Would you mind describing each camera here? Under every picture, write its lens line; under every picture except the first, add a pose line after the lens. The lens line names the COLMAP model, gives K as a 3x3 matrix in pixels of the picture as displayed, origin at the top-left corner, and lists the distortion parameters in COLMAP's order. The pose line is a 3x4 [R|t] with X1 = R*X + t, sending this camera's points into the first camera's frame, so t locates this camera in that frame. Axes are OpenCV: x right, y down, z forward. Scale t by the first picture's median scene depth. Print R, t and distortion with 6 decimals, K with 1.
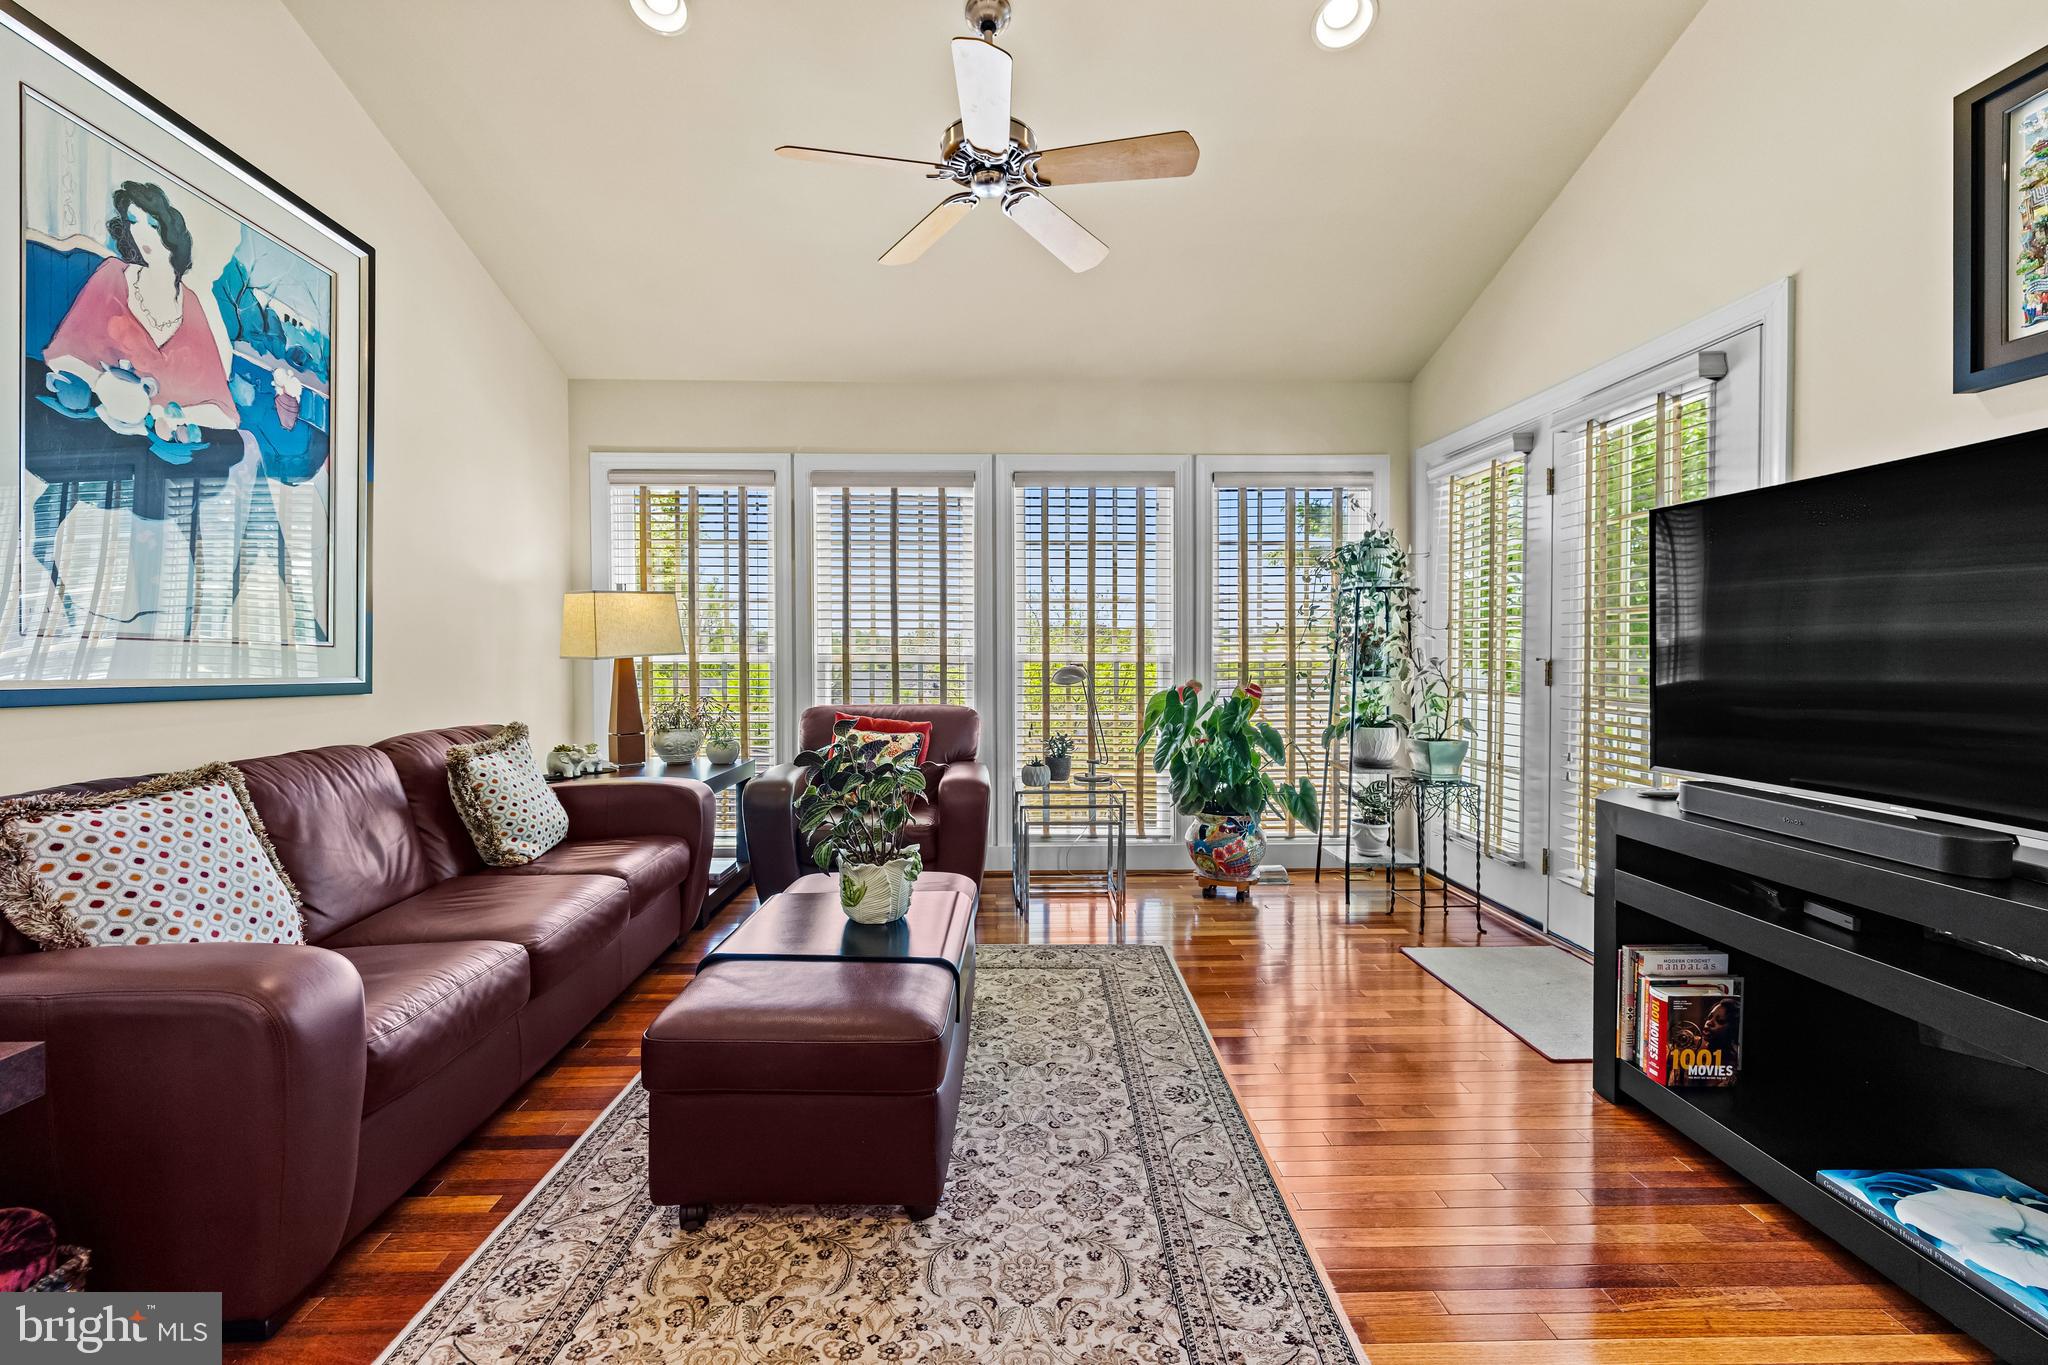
lens RADIAL K [[866.6, 0, 1011.2], [0, 866.6, 668.3], [0, 0, 1]] dist [0.000208, 0.000938]
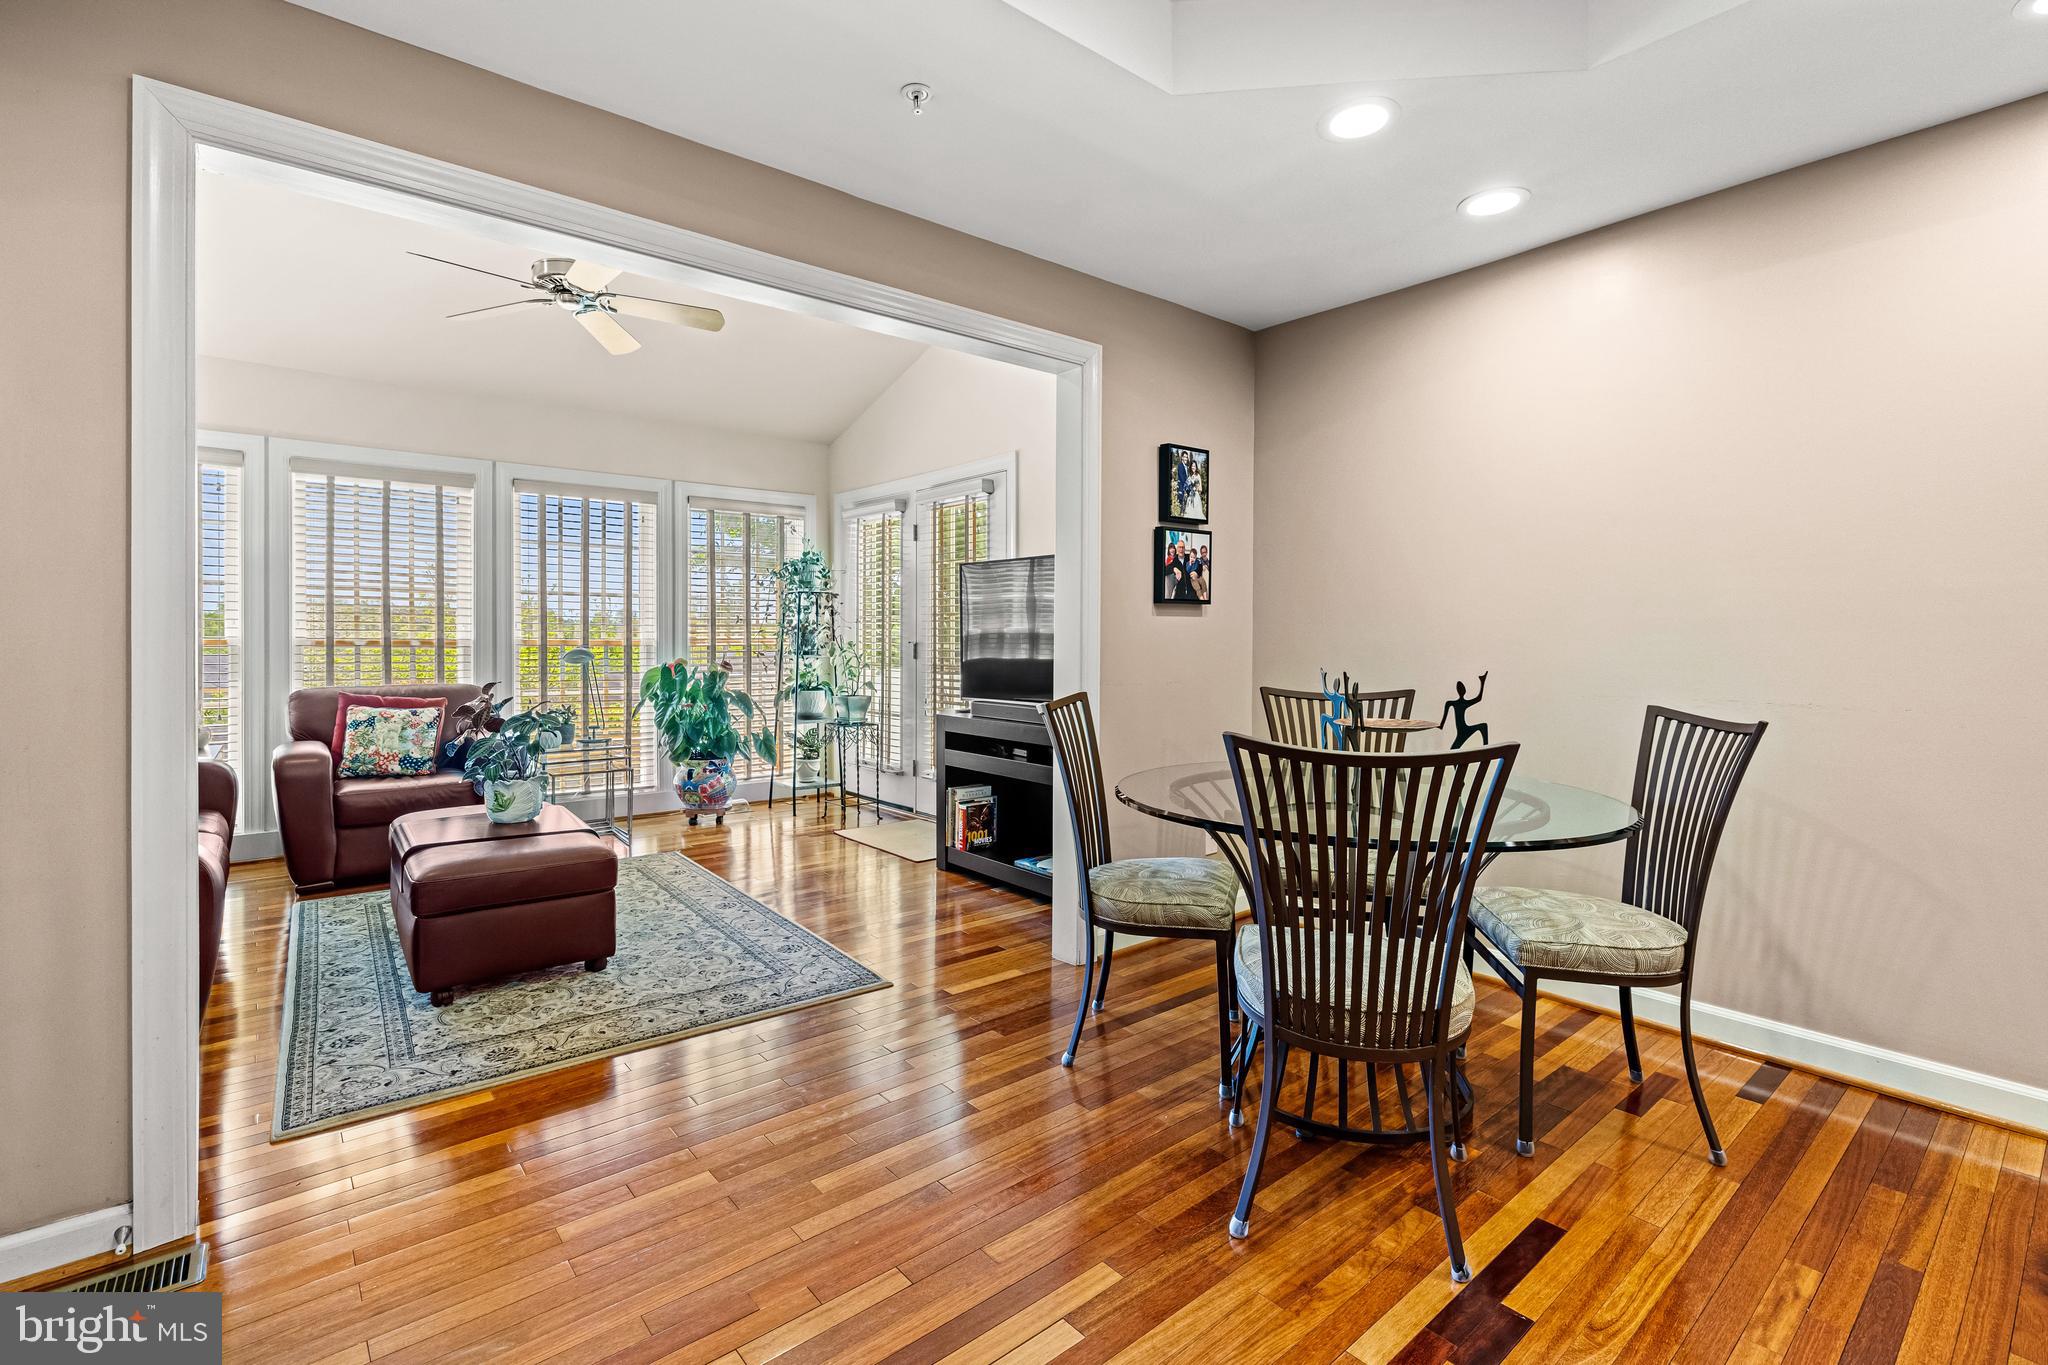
lens RADIAL K [[932.6, 0, 1009.7], [0, 932.6, 641.5], [0, 0, 1]] dist [0.001257, 0.000028]
pose [[0.792977, 0.001571, 0.609250, -0.353300], [0.008575, 0.999869, -0.013739, 0.015911], [-0.609192, 0.016119, 0.792859, -0.573538]]
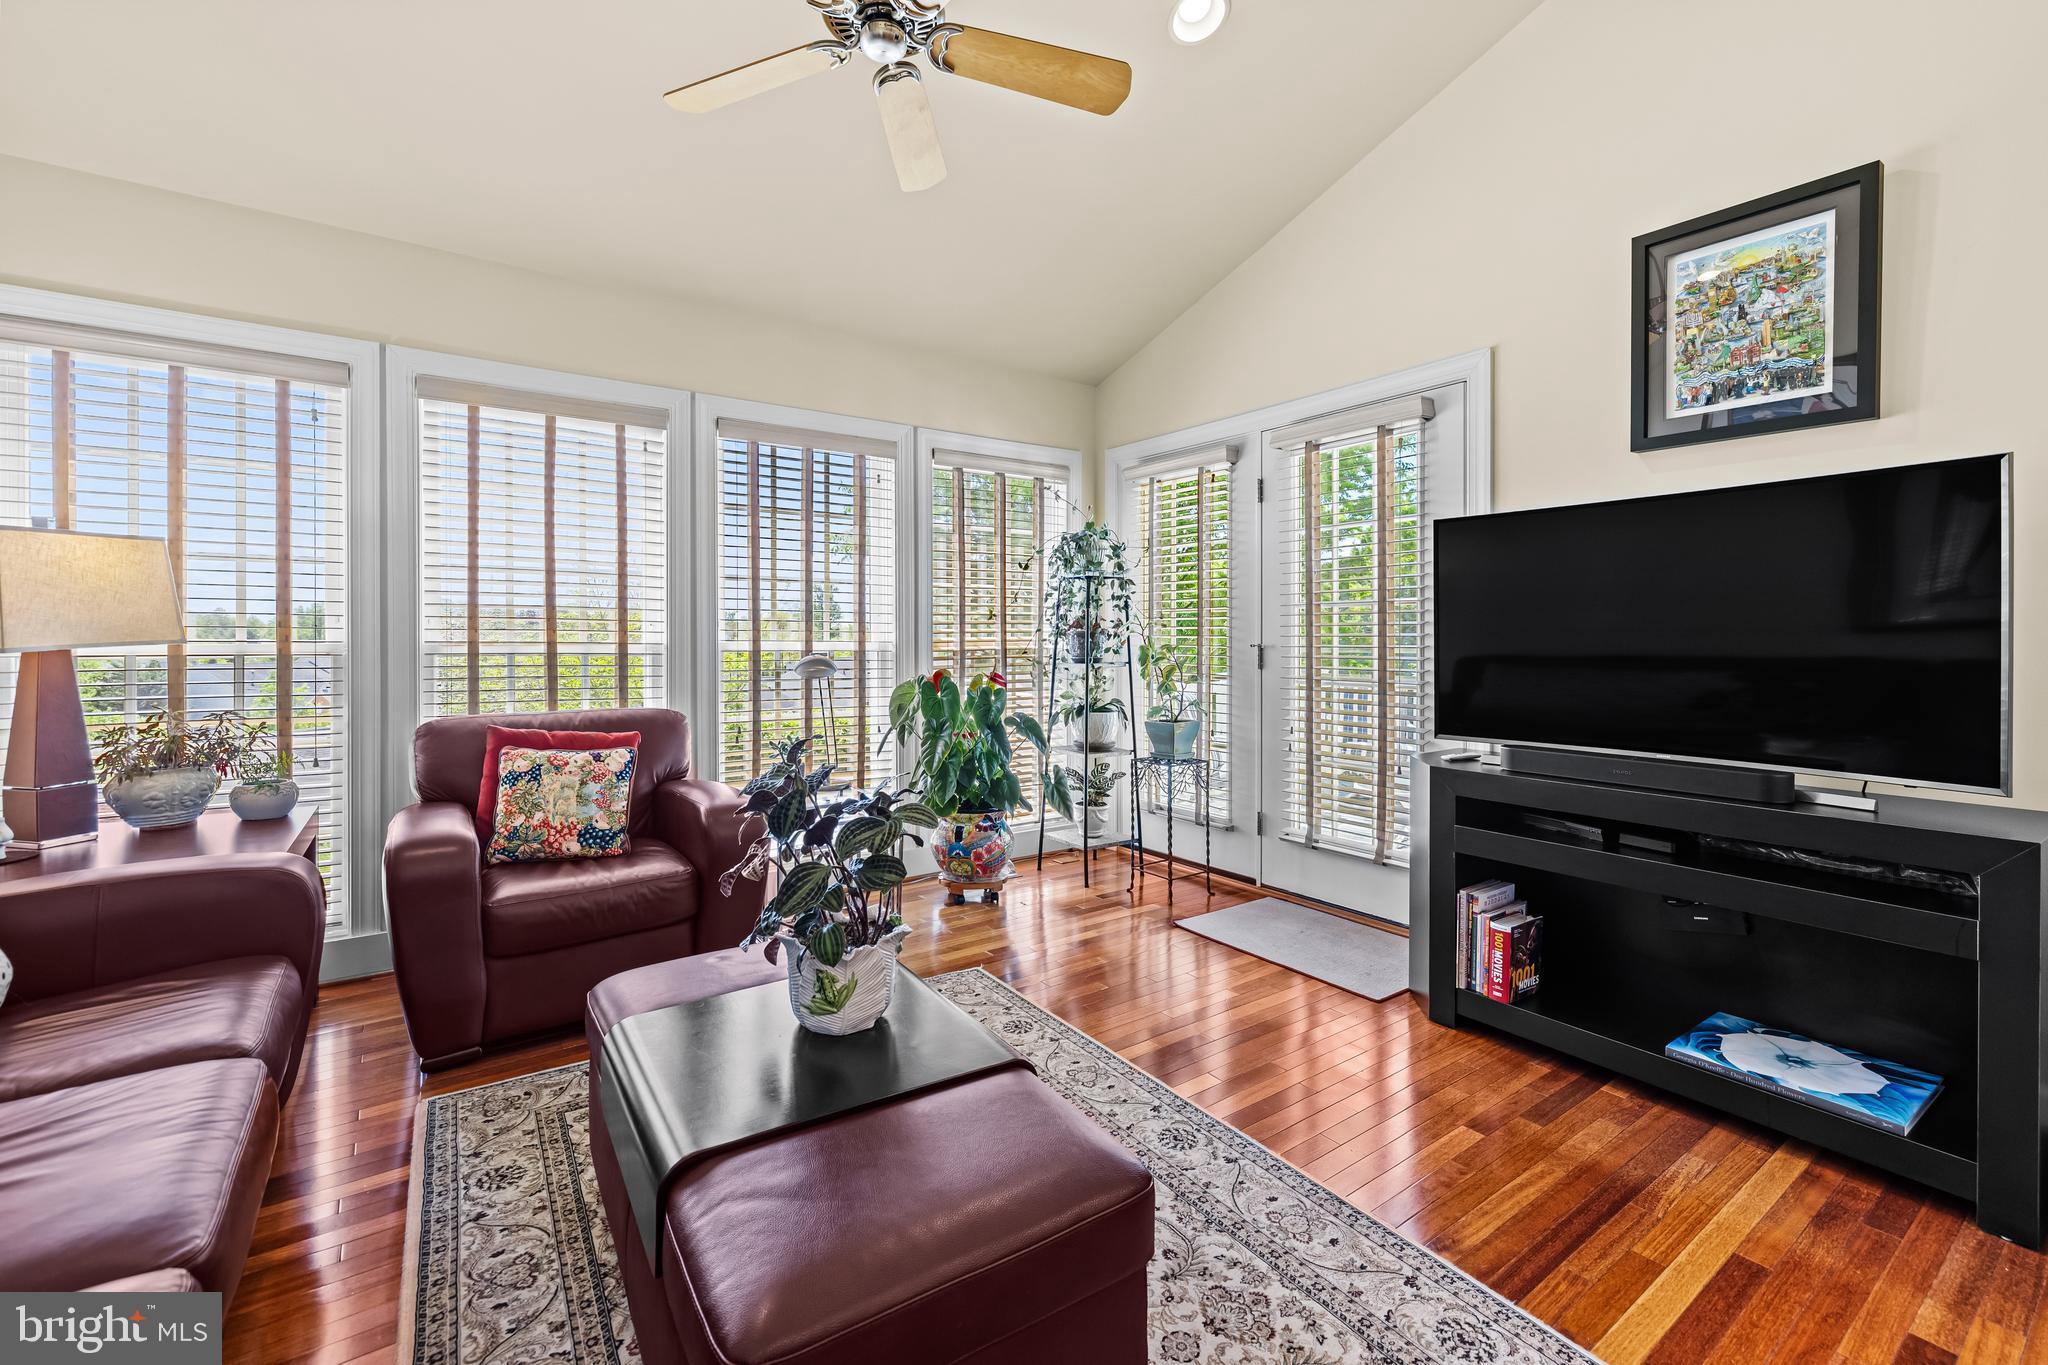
lens RADIAL K [[866.6, 0, 1011.4], [0, 866.6, 642.4], [0, 0, 1]] dist [0.000208, 0.000938]
pose [[0.833500, -0.001849, 0.552516, -0.337174], [0.010617, 0.999863, -0.012670, -0.004264], [-0.552417, 0.016426, 0.833406, 0.271506]]
